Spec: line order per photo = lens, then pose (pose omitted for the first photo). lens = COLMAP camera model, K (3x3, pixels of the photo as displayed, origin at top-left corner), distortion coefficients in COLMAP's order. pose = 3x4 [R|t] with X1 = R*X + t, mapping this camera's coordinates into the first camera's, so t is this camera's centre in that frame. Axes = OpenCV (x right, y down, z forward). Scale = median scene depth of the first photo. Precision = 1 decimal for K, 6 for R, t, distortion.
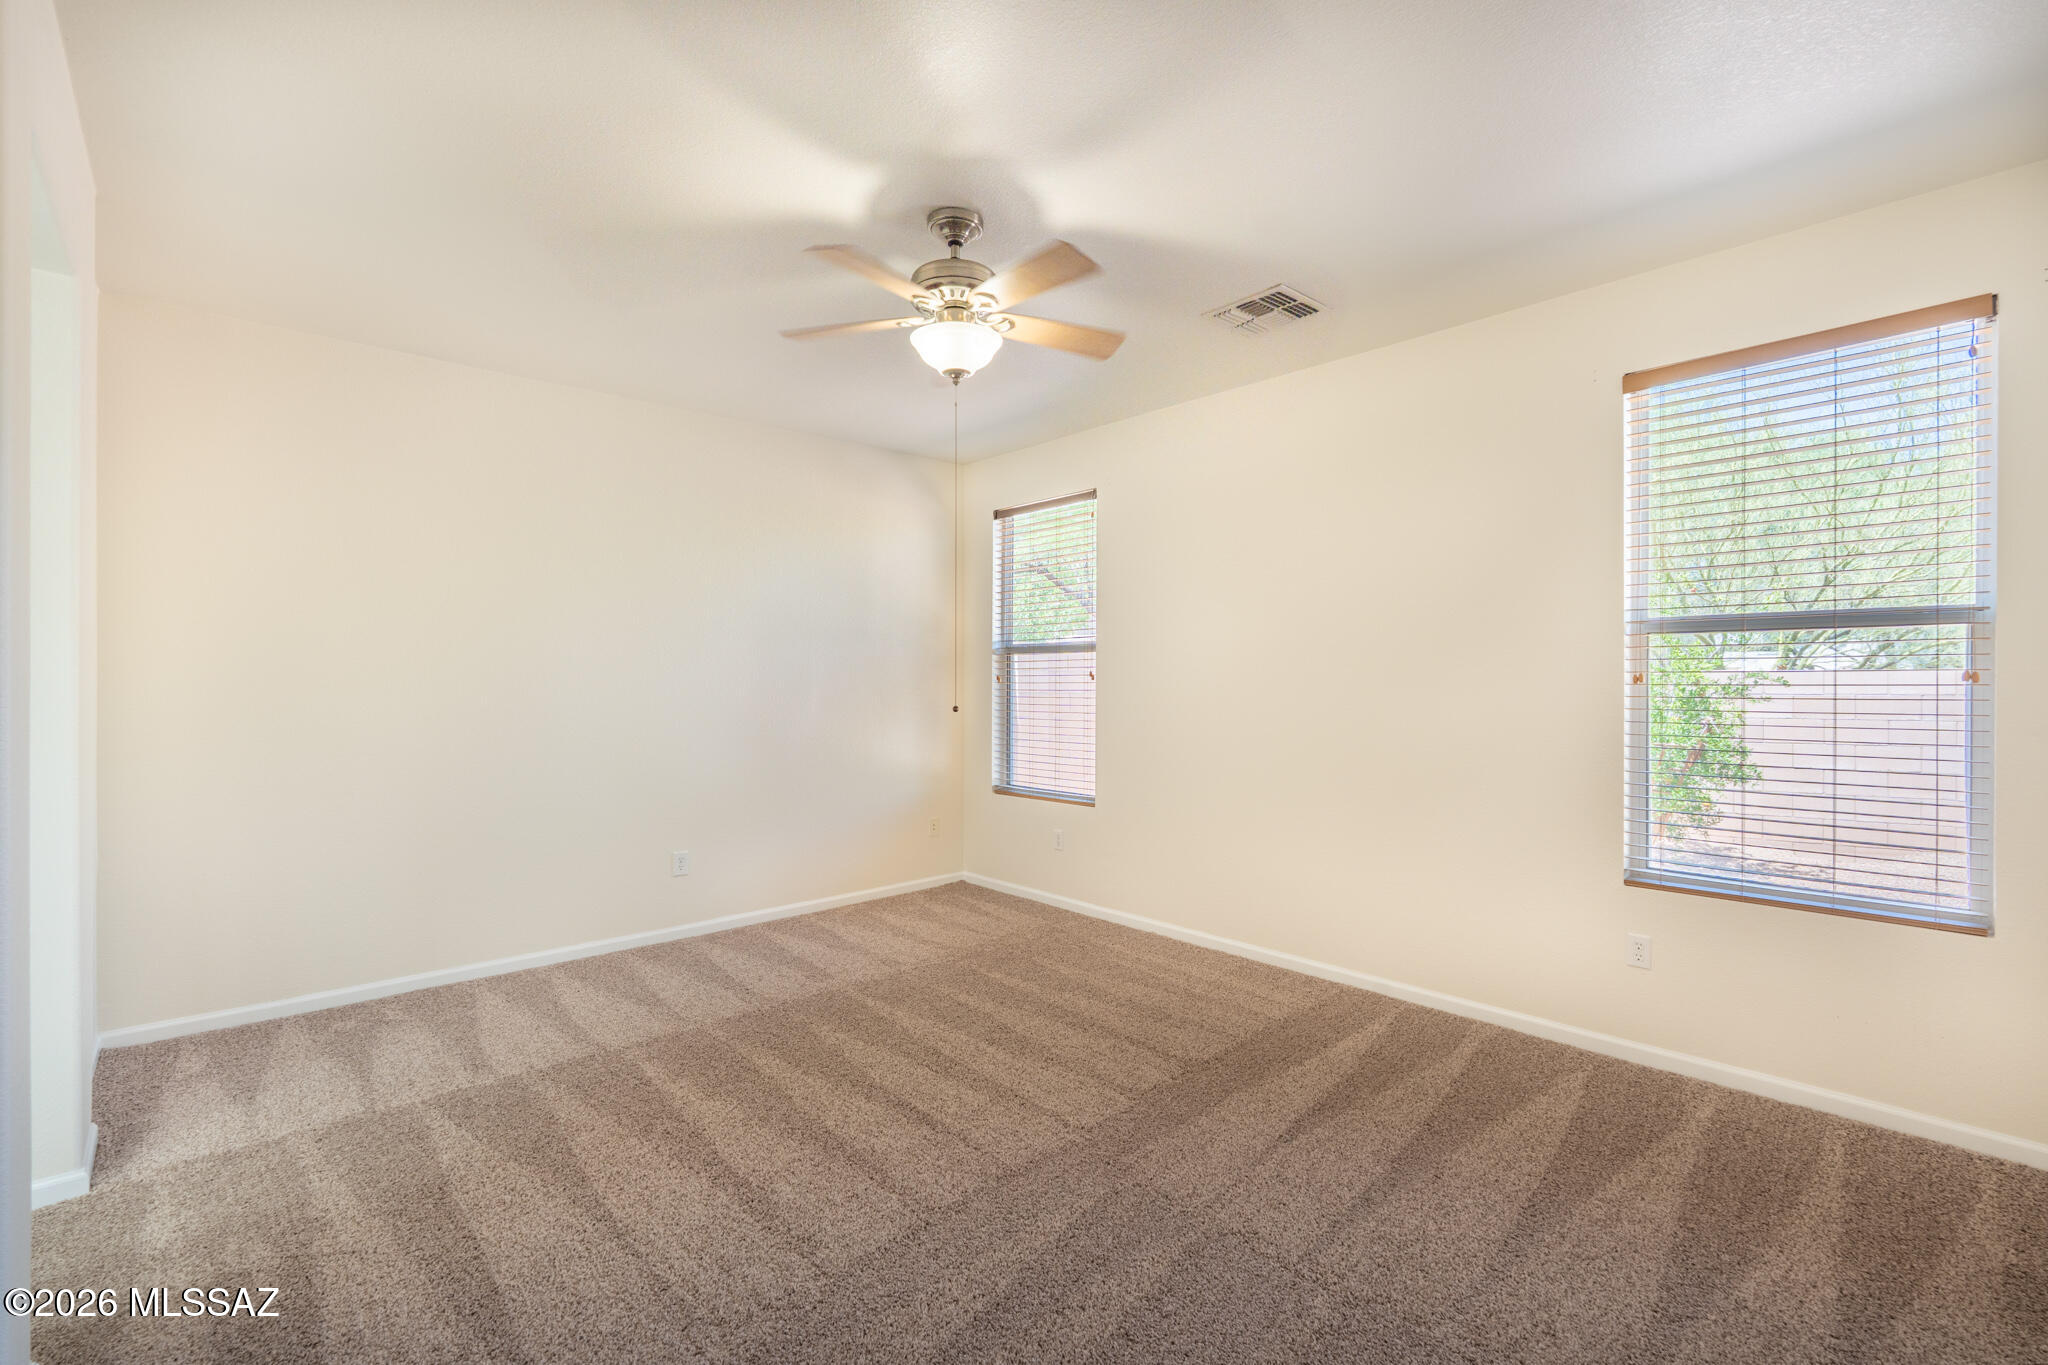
lens RADIAL K [[906.8, 0, 1021.2], [0, 906.8, 680.4], [0, 0, 1]] dist [-0.004385, 0.000773]
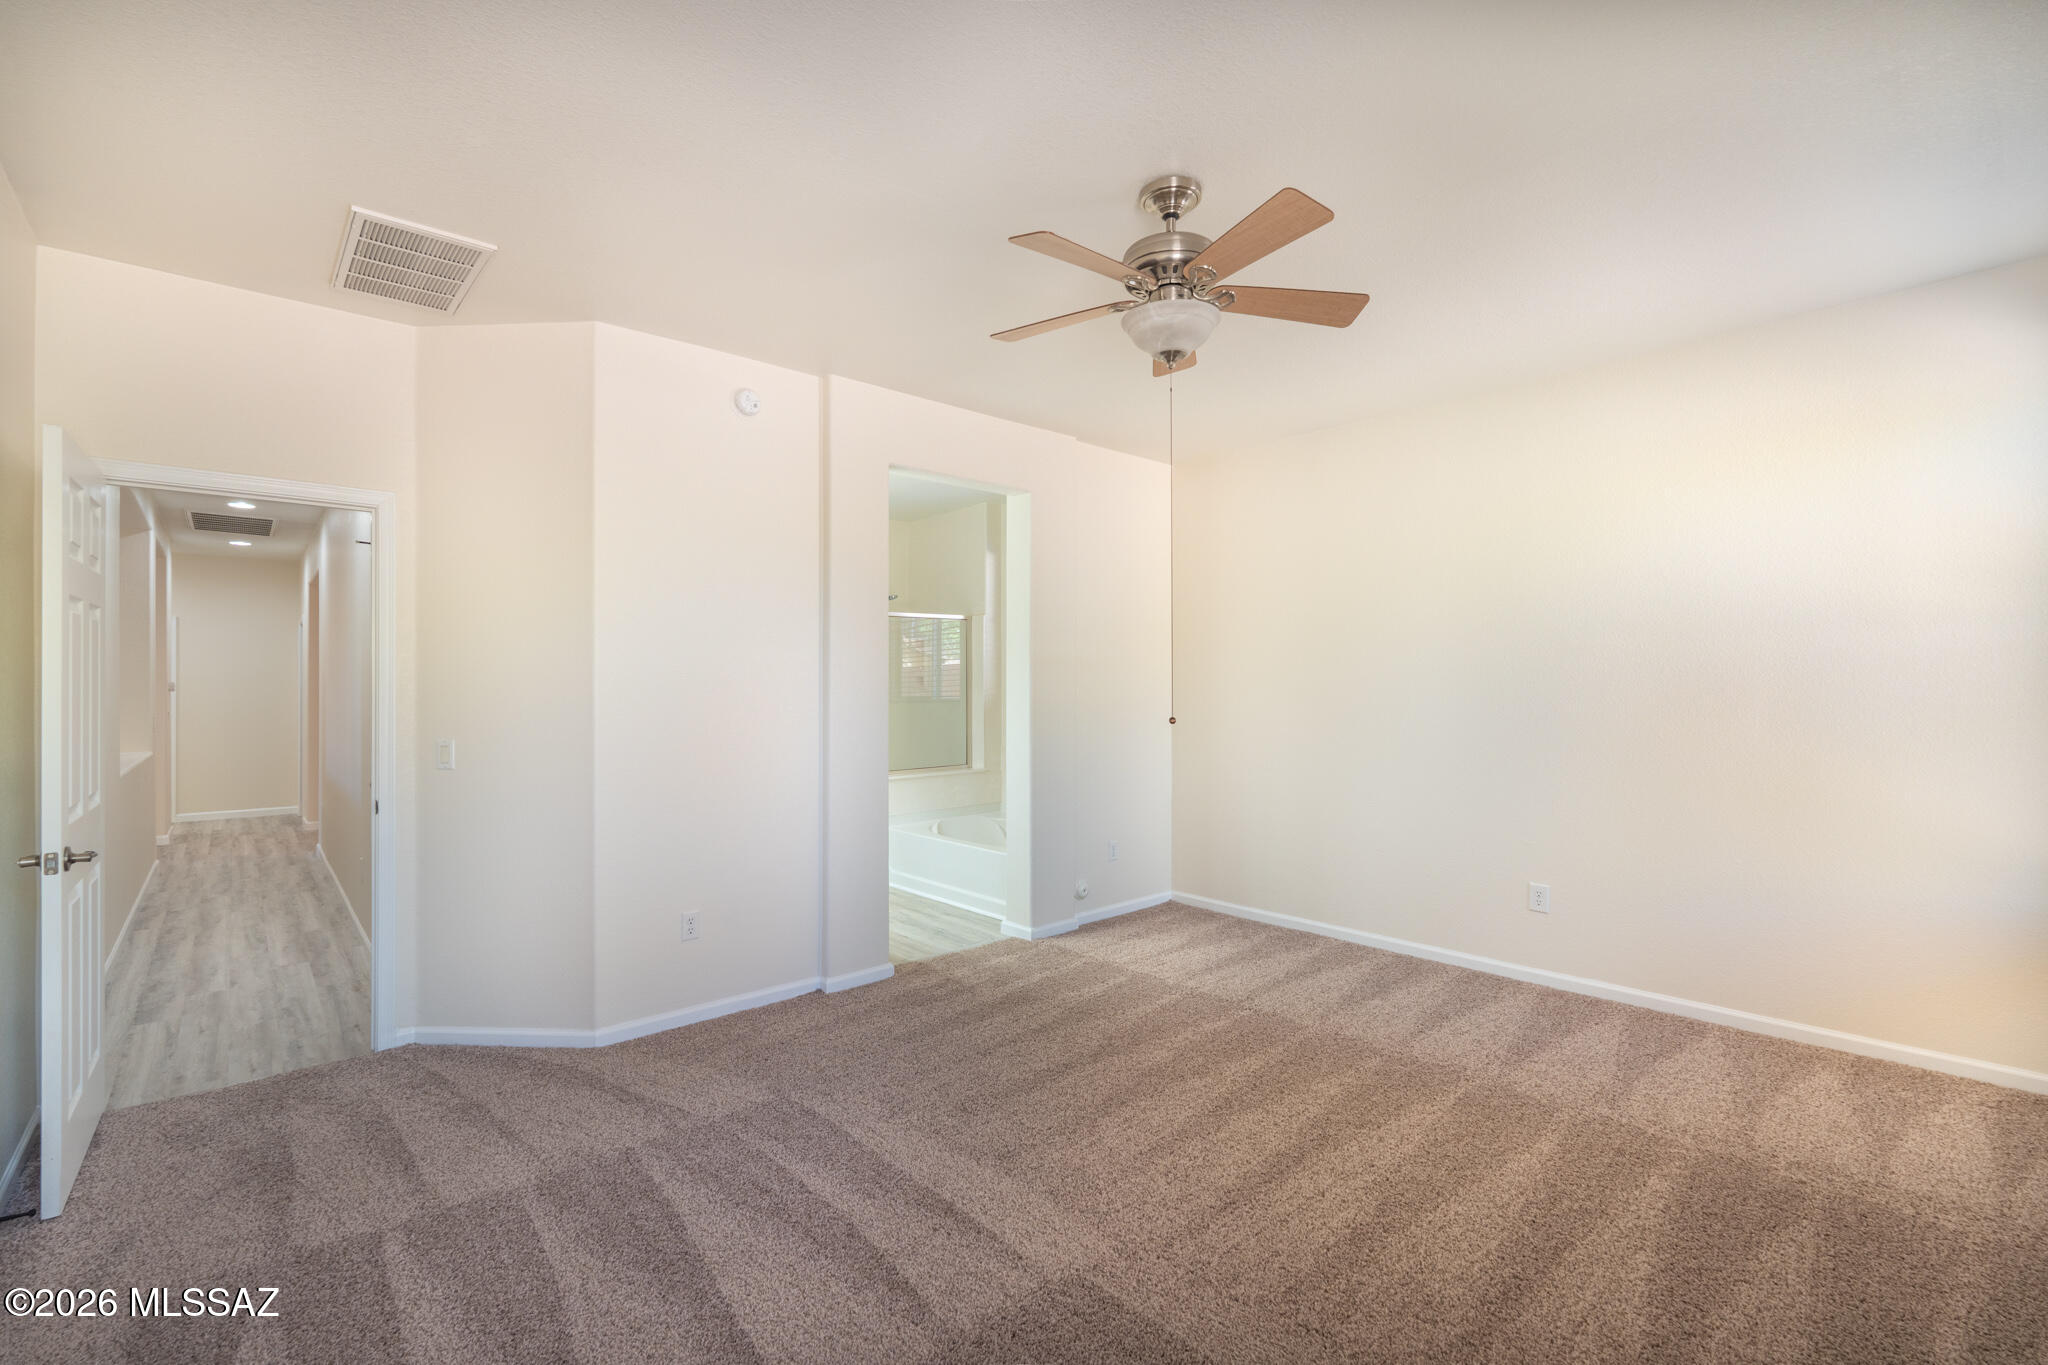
lens RADIAL K [[906.8, 0, 1016.5], [0, 906.8, 684.8], [0, 0, 1]] dist [-0.004385, 0.000773]
pose [[-0.033159, -0.001649, -0.999449, 0.559253], [0.000995, 0.999998, -0.001683, -0.002300], [0.999450, -0.001051, -0.033158, 0.574971]]
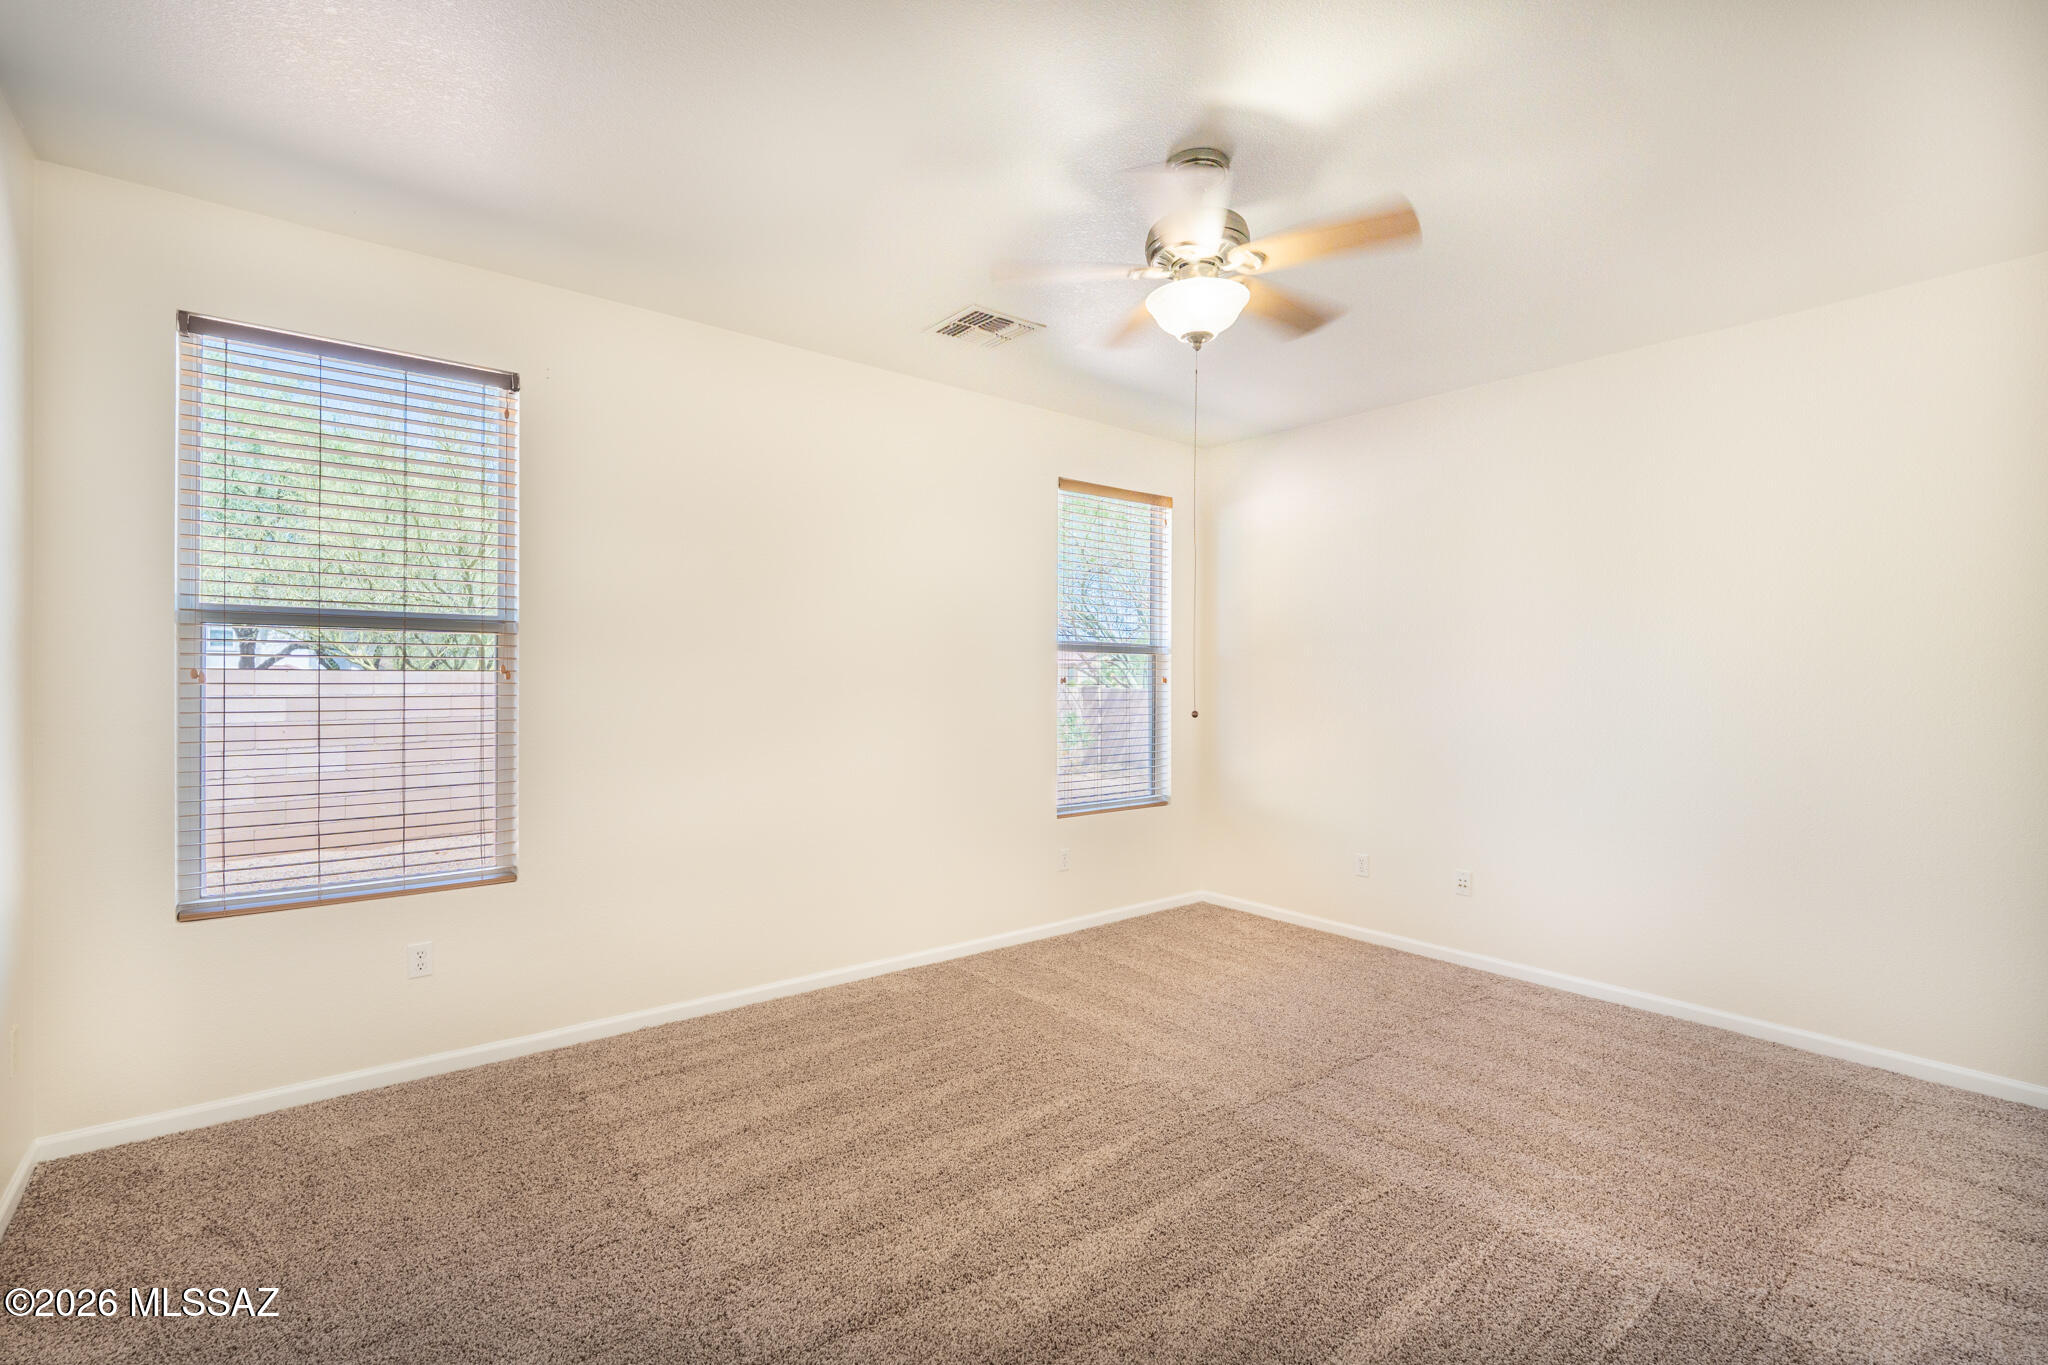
lens RADIAL K [[906.8, 0, 1067.8], [0, 906.8, 686.2], [0, 0, 1]] dist [-0.004385, 0.000773]
pose [[0.040810, -0.004039, 0.999159, -0.643242], [-0.005431, 0.999976, 0.004265, -0.000248], [-0.999152, -0.005601, 0.040787, 0.717601]]
